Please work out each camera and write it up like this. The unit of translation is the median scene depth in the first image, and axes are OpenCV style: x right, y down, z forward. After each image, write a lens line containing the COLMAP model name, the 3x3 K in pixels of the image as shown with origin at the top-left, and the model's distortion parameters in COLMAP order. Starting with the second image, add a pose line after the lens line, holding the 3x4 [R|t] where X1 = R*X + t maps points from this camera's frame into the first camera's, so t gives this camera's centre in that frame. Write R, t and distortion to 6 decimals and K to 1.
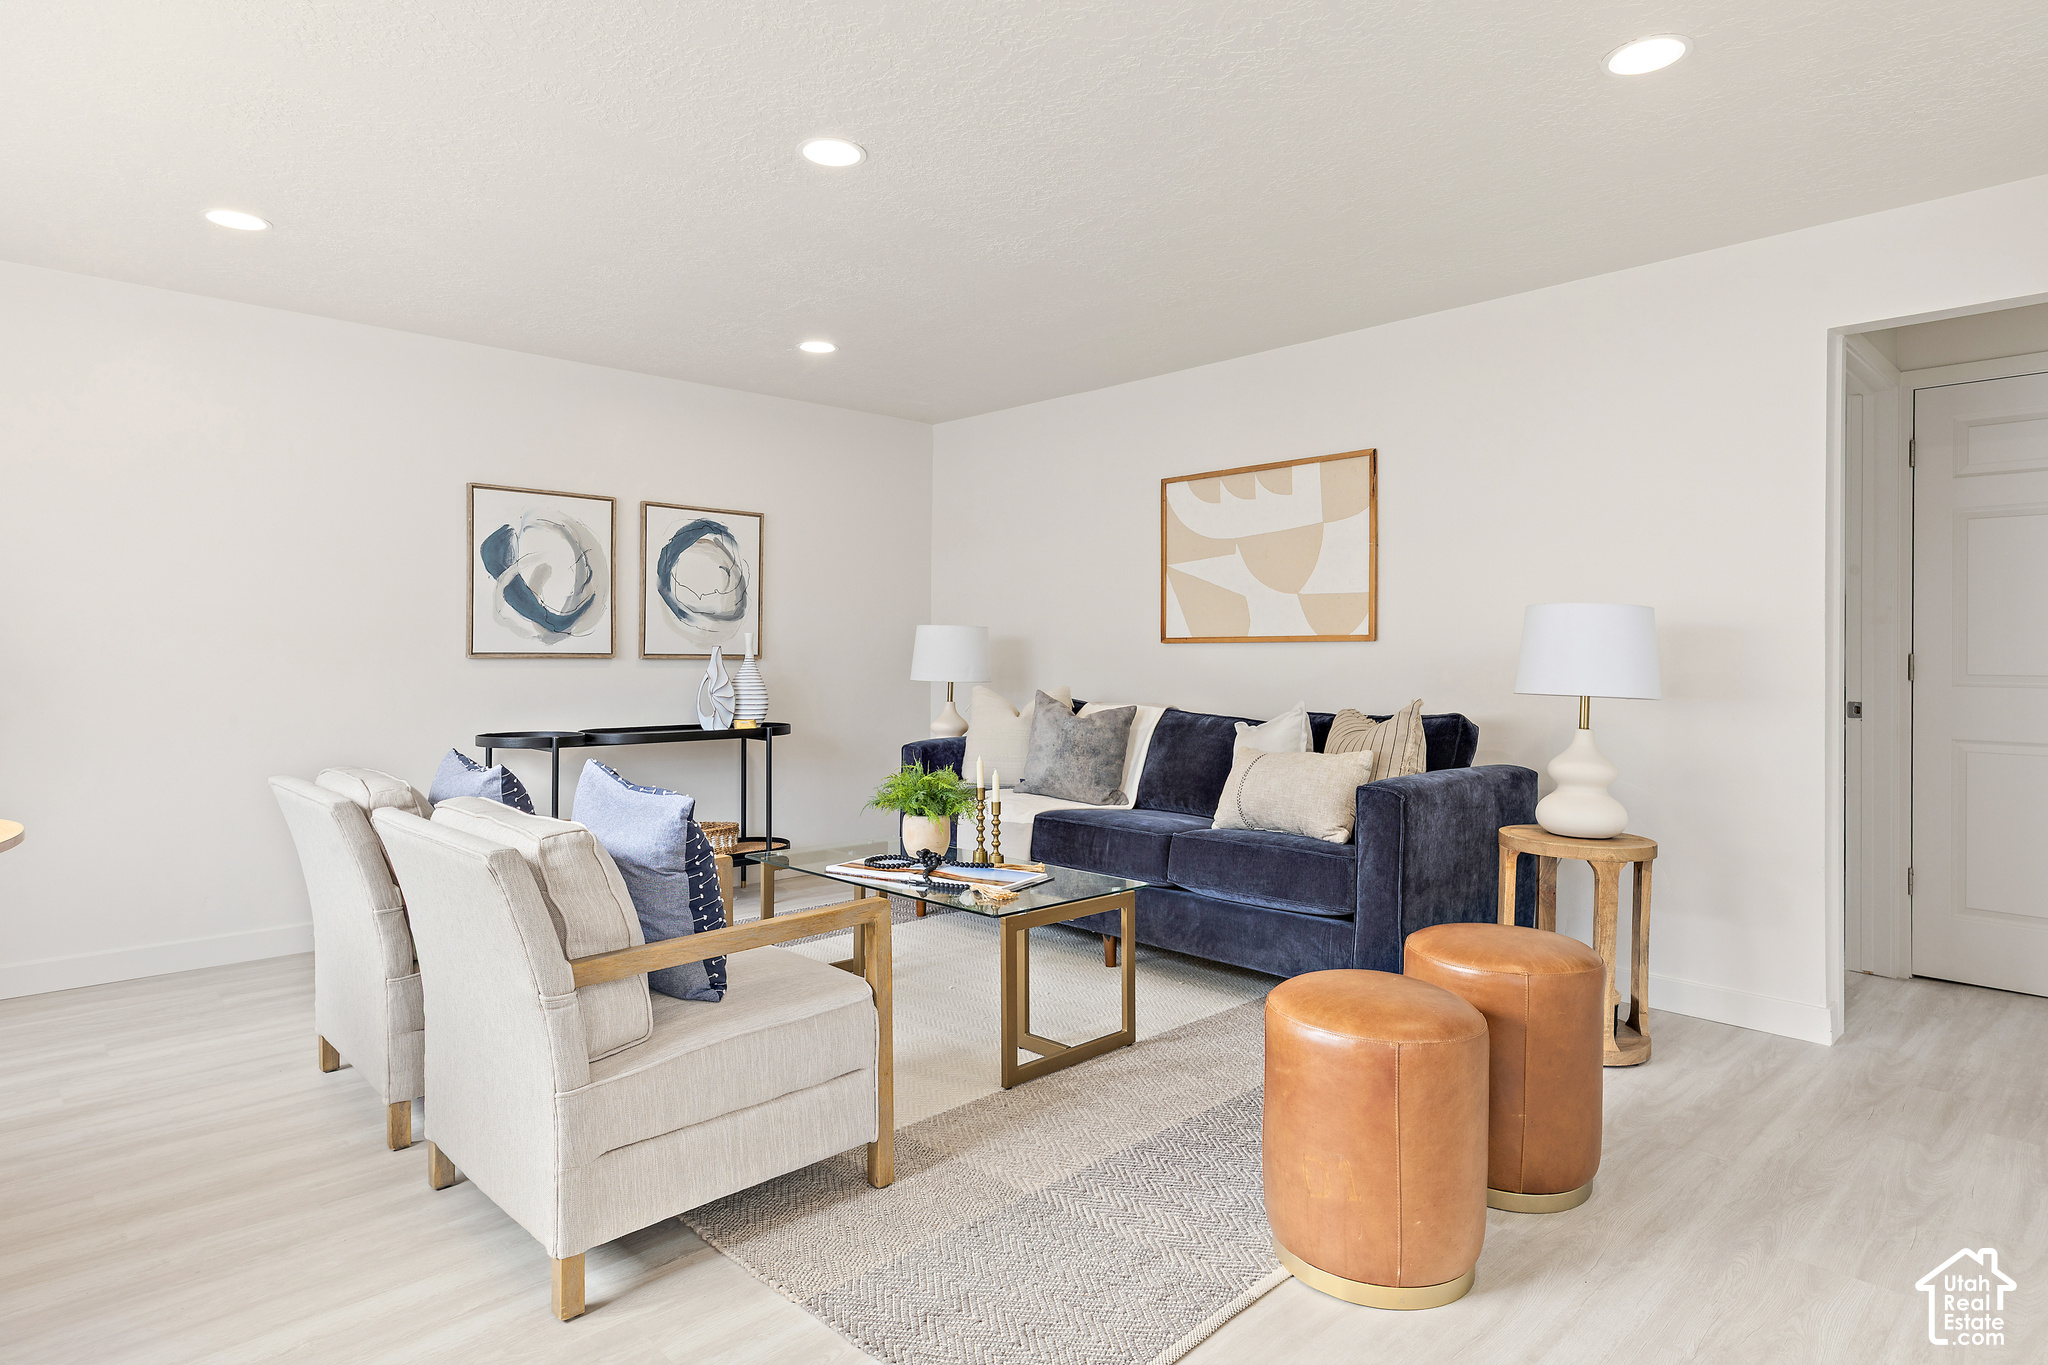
lens RADIAL K [[1107.8, 0, 1075.9], [0, 1107.8, 650.9], [0, 0, 1]] dist [0.005824, -0.000172]
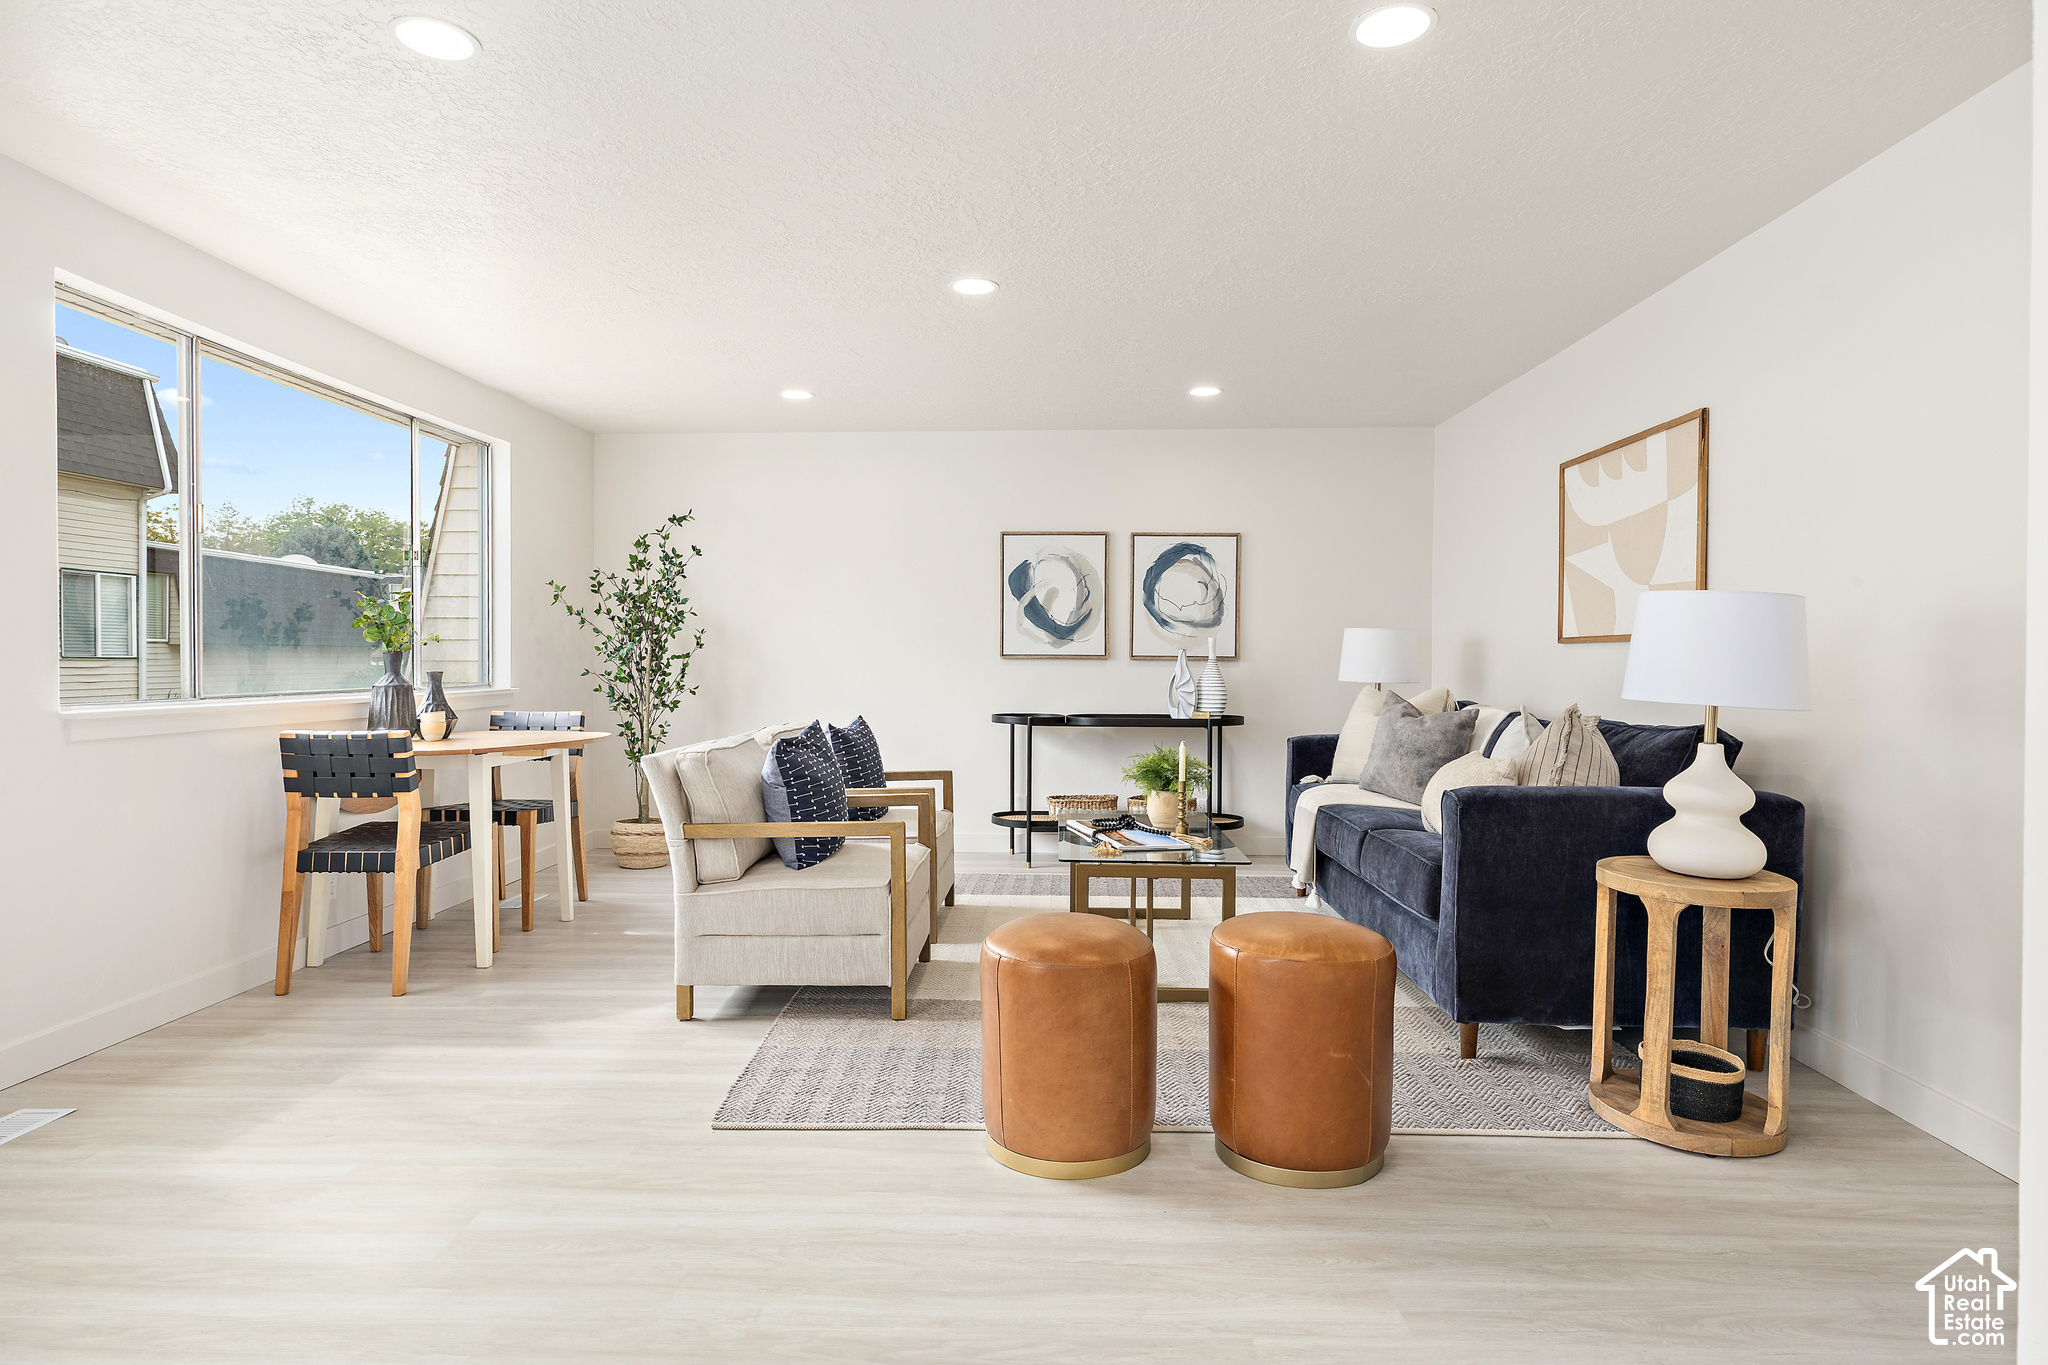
lens RADIAL K [[1107.8, 0, 1041.8], [0, 1107.8, 667.4], [0, 0, 1]] dist [0.005824, -0.000172]
pose [[0.712708, 0.006941, -0.701427, 0.423960], [0.000451, 0.999946, 0.010352, 0.003149], [0.701461, -0.007694, 0.712667, 0.045010]]
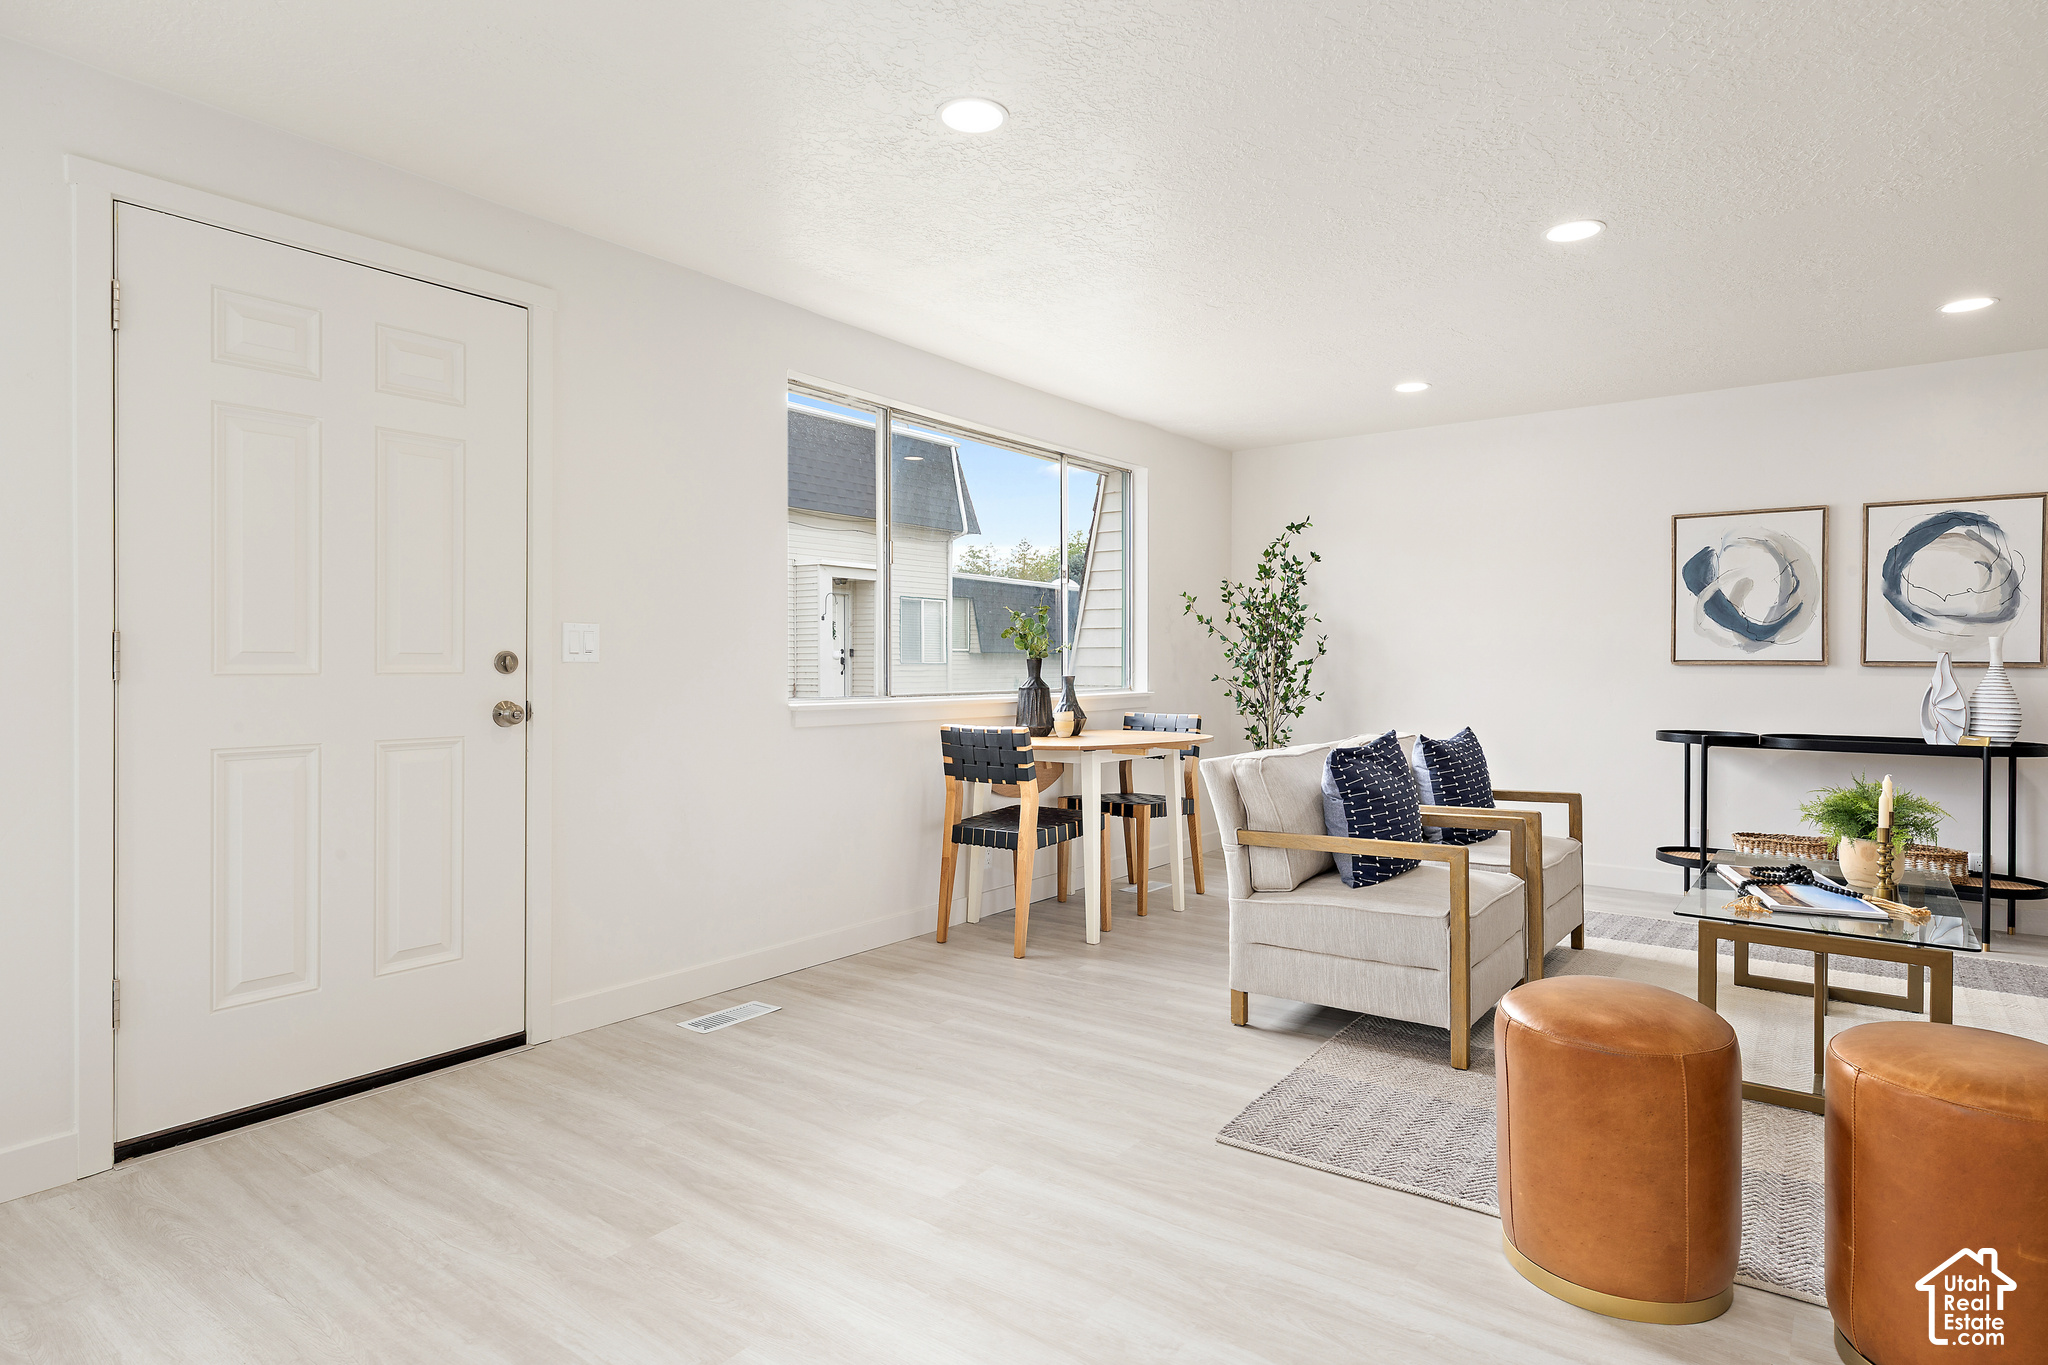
lens RADIAL K [[1107.8, 0, 1069.8], [0, 1107.8, 668.4], [0, 0, 1]] dist [0.005824, -0.000172]
pose [[0.200184, 0.004785, -0.979747, 0.437338], [0.001115, 0.999986, 0.005111, 0.003386], [0.979758, -0.002116, 0.200176, 0.129386]]
